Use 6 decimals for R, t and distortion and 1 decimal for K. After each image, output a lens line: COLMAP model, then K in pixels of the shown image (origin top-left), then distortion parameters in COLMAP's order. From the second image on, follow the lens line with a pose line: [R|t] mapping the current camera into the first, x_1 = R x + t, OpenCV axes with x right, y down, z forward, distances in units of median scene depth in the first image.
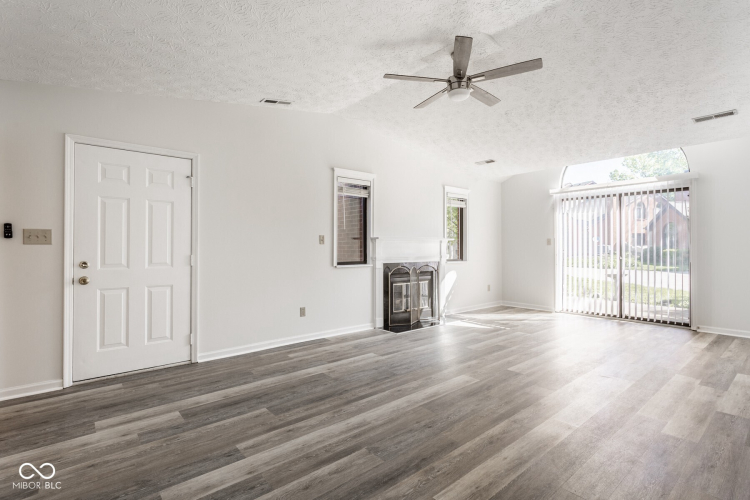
lens RADIAL K [[371.6, 0, 373.5], [0, 371.6, 244.2], [0, 0, 1]] dist [0.003915, 0.000837]
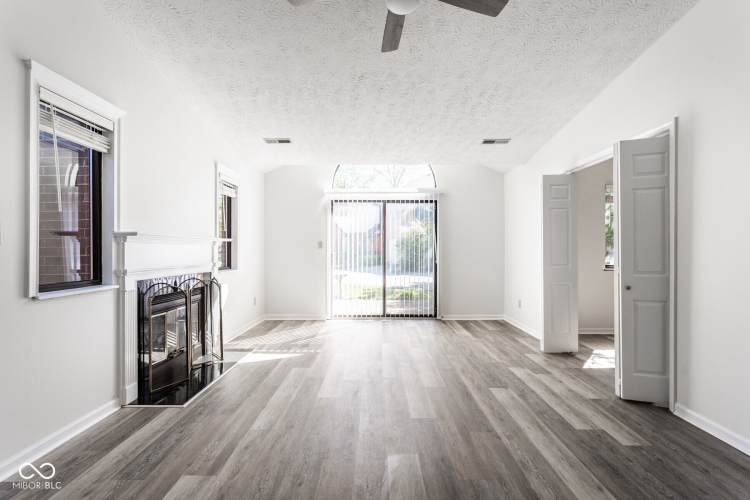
lens RADIAL K [[358.1, 0, 380.3], [0, 358.1, 250.6], [0, 0, 1]] dist [-0.000844, 0.000138]
pose [[0.640387, -0.000102, 0.768052, -0.160375], [-0.007167, 0.999956, 0.006108, 0.001681], [-0.768019, -0.009416, 0.640358, 0.431929]]
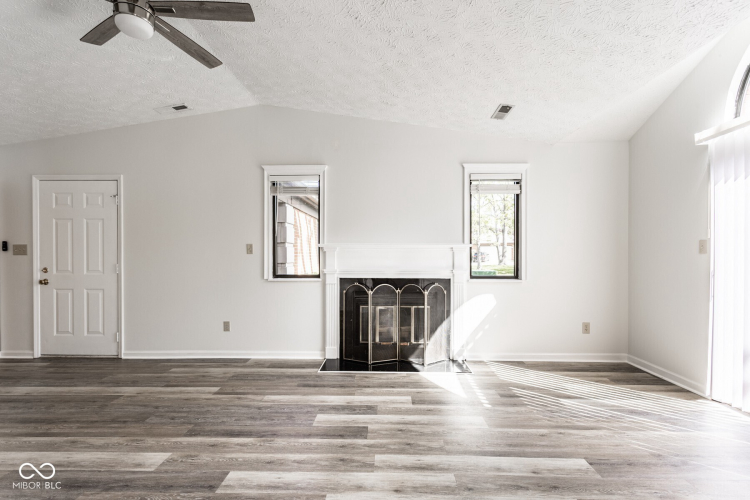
lens RADIAL K [[364.0, 0, 376.4], [0, 364.0, 258.8], [0, 0, 1]] dist [0.001695, 0.000524]
pose [[0.742629, 0.006682, -0.669670, 0.649417], [0.004719, 0.999873, 0.015210, -0.000170], [0.669686, -0.014456, 0.742503, 0.531644]]
